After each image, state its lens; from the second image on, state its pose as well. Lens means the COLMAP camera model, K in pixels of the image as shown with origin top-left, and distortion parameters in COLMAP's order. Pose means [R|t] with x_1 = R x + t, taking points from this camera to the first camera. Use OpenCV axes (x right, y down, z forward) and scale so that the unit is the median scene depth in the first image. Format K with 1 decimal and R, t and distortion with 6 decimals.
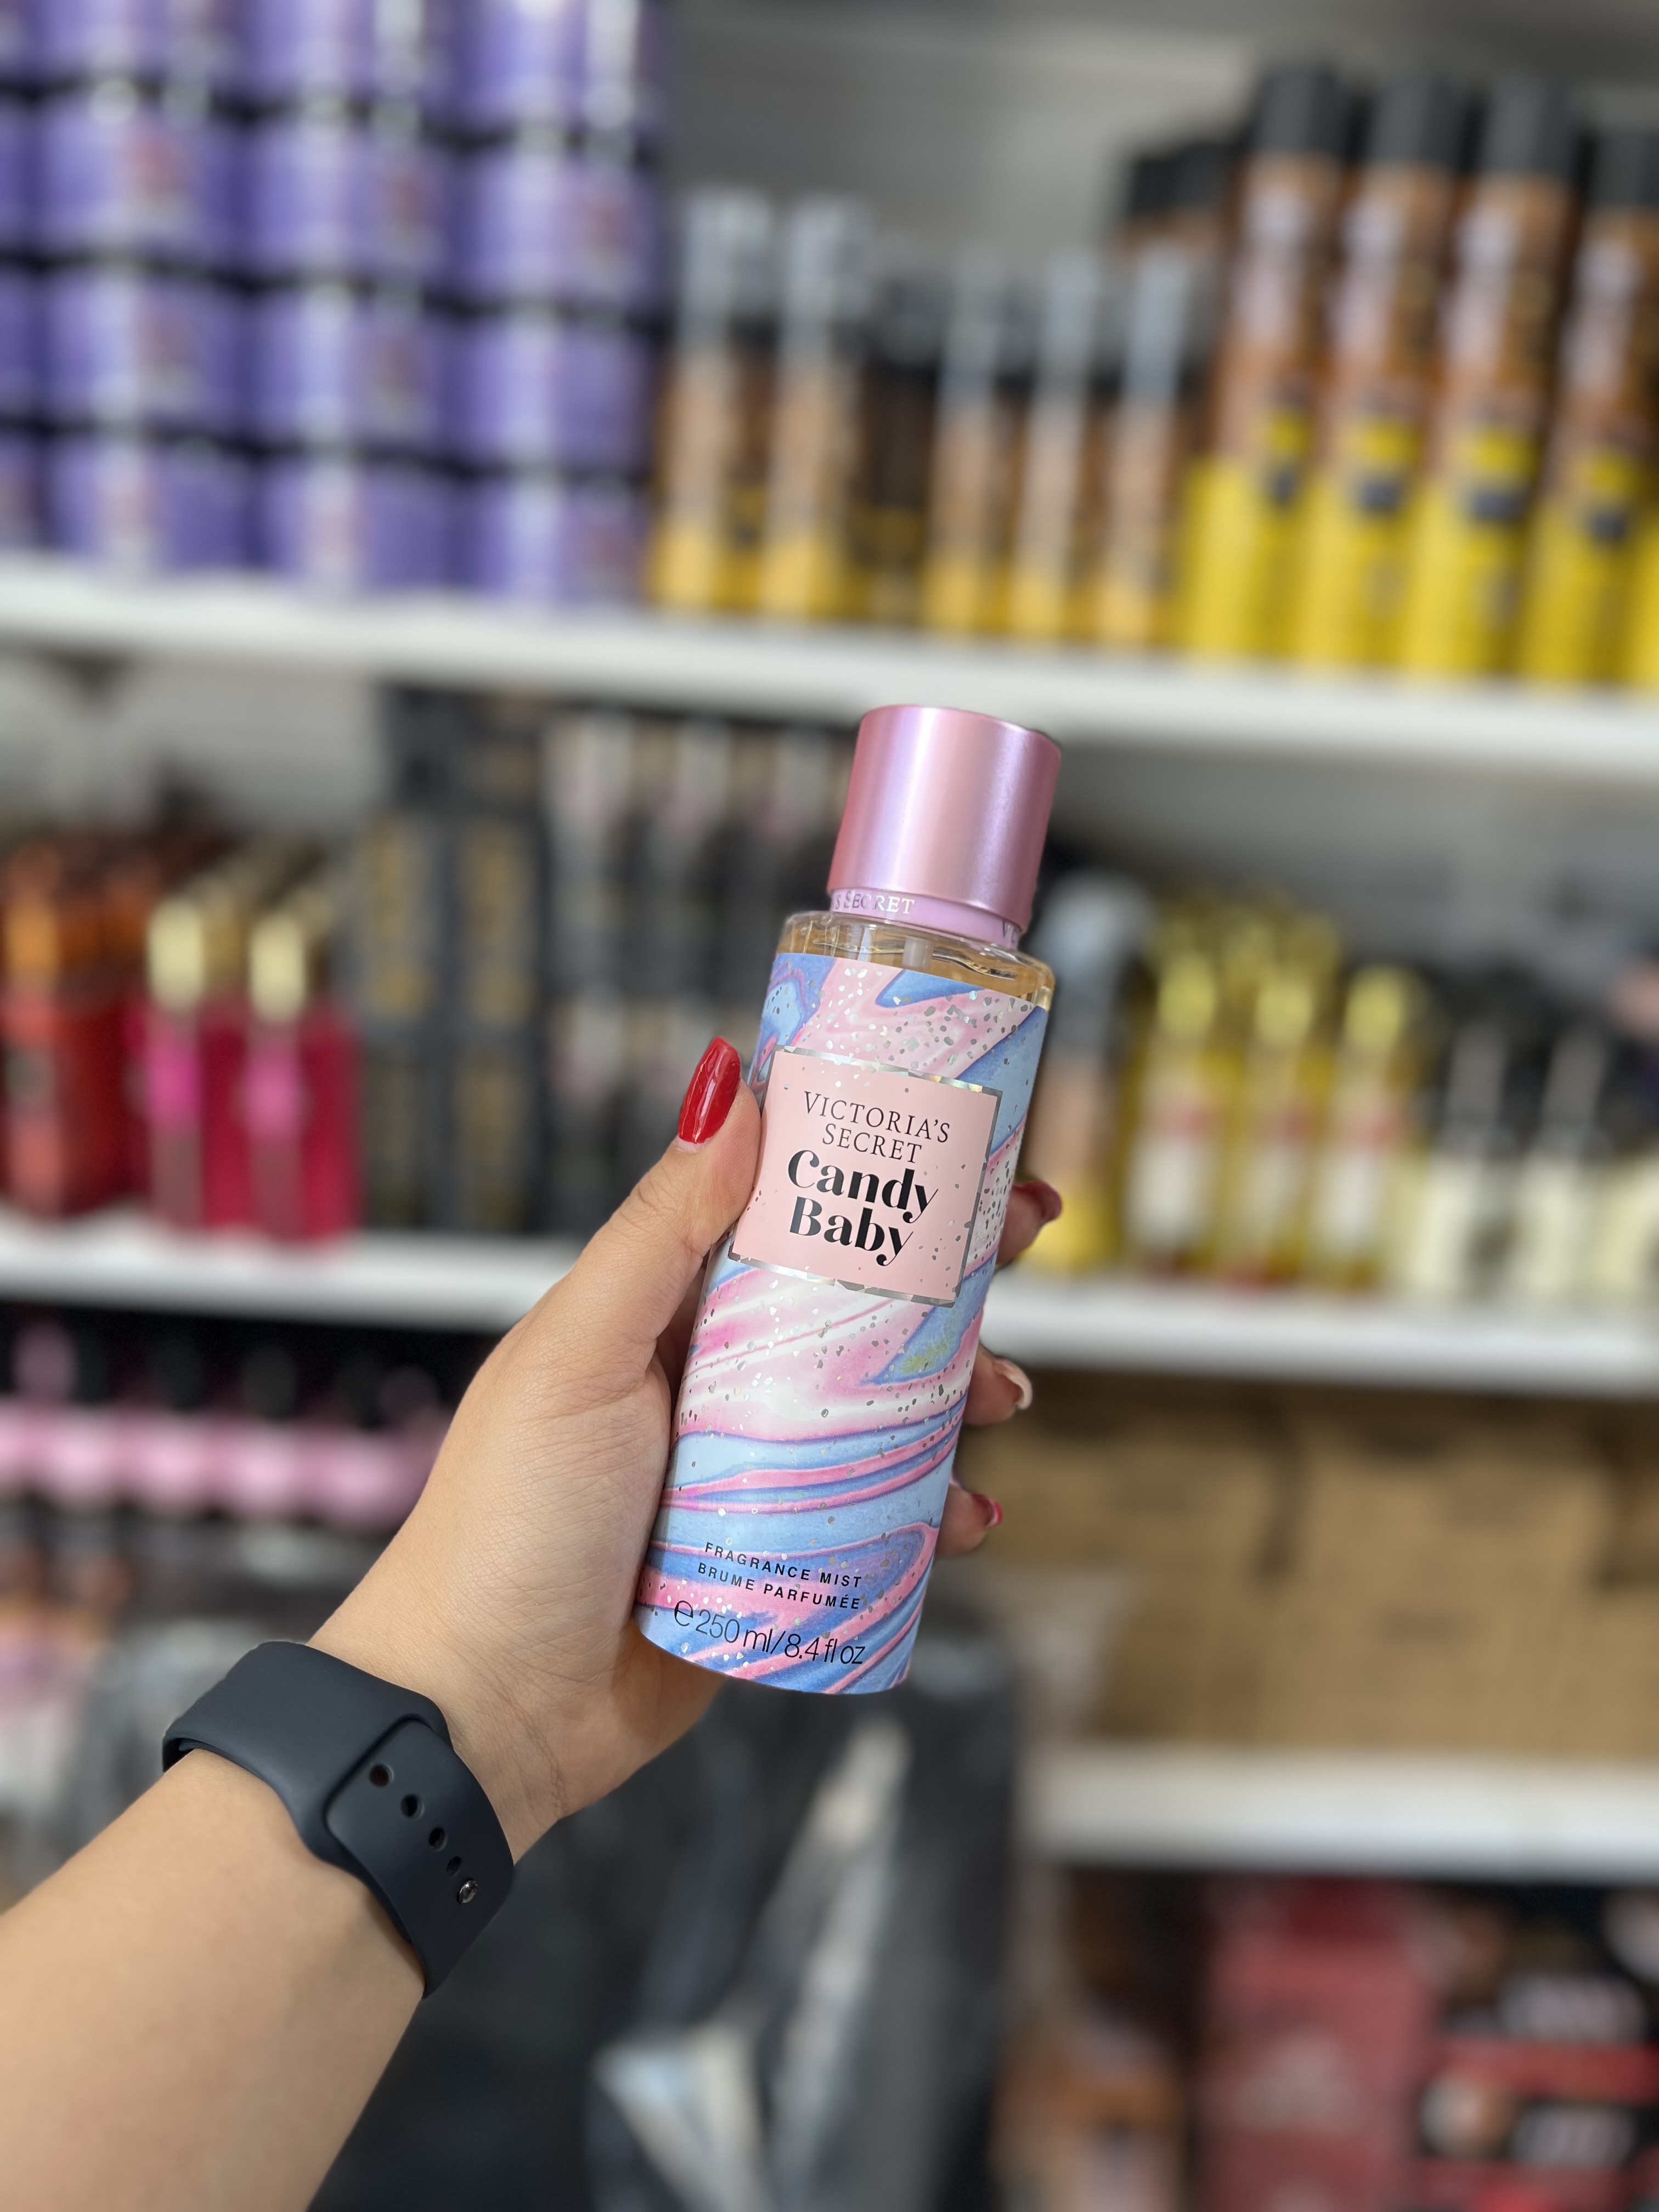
lens RADIAL K [[1750.2, 0, 829.6], [0, 1750.2, 1112.1], [0, 0, 1]] dist [0.028314, -0.032606]
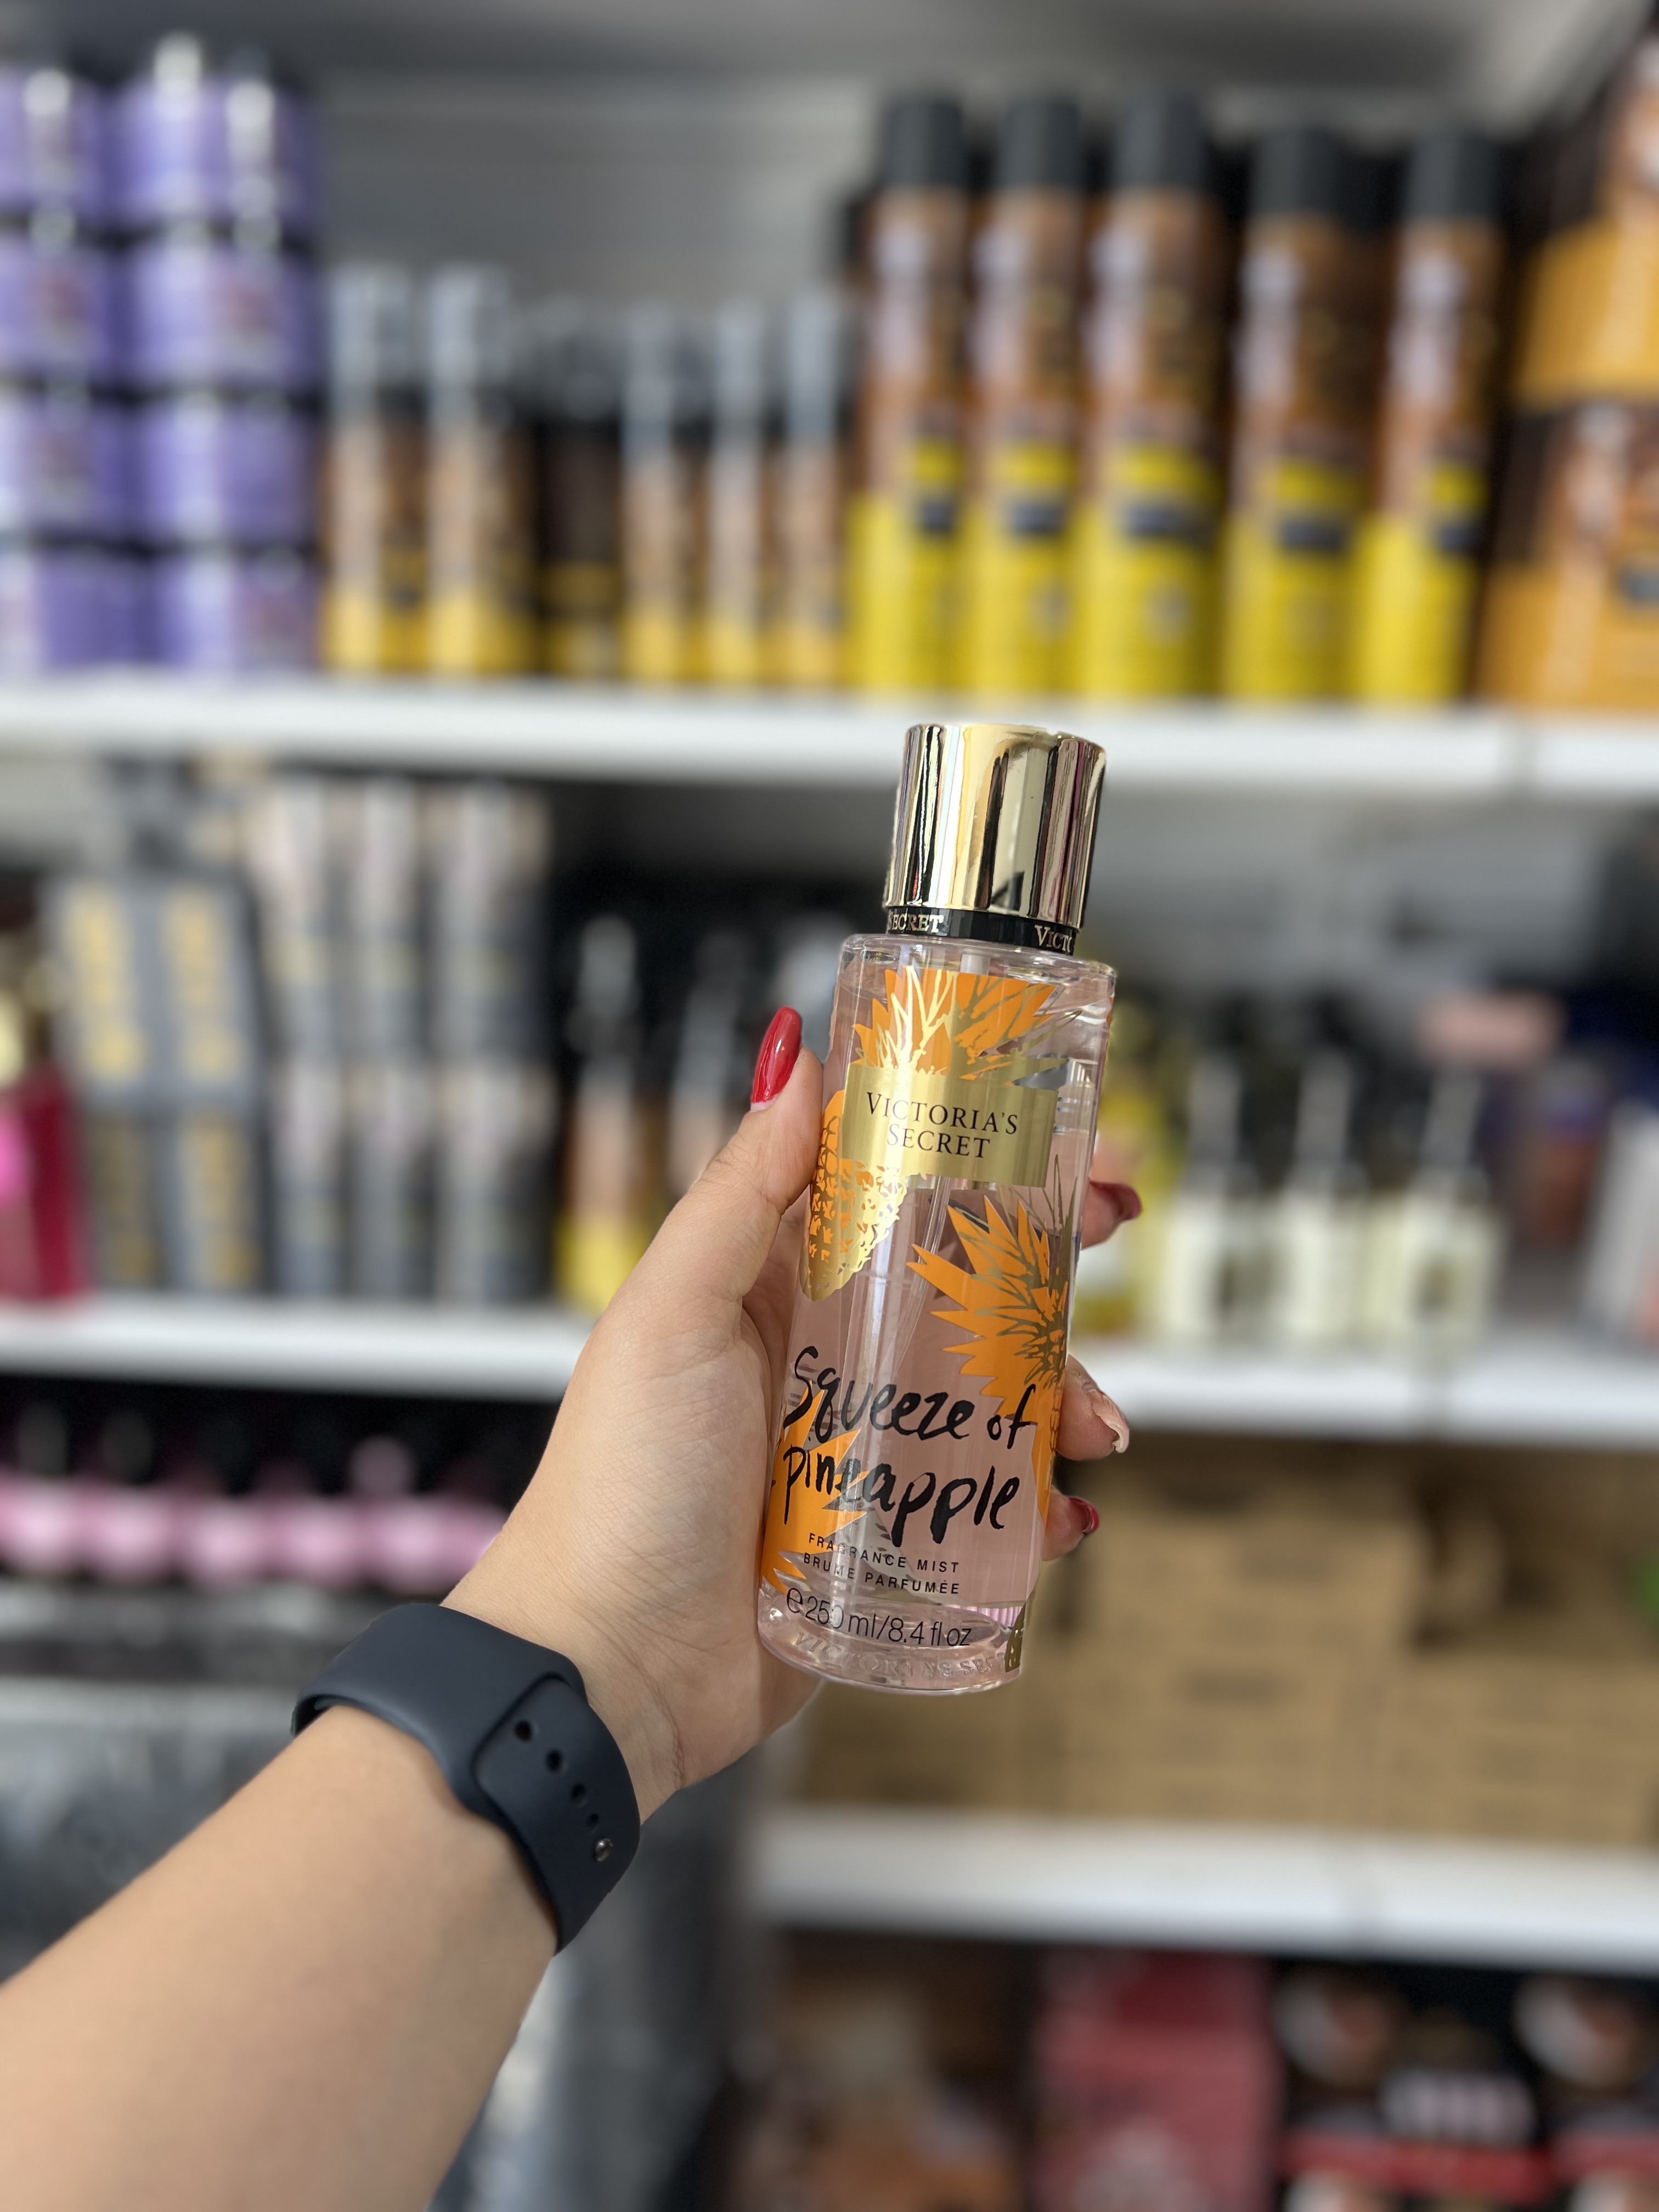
lens RADIAL K [[1750.2, 0, 835.6], [0, 1750.2, 1106.5], [0, 0, 1]] dist [0.028314, -0.032606]
pose [[0.993004, -0.025318, -0.115332, 0.293208], [0.021195, 0.999096, -0.036838, 0.010070], [0.116160, 0.034136, 0.992644, 0.023628]]
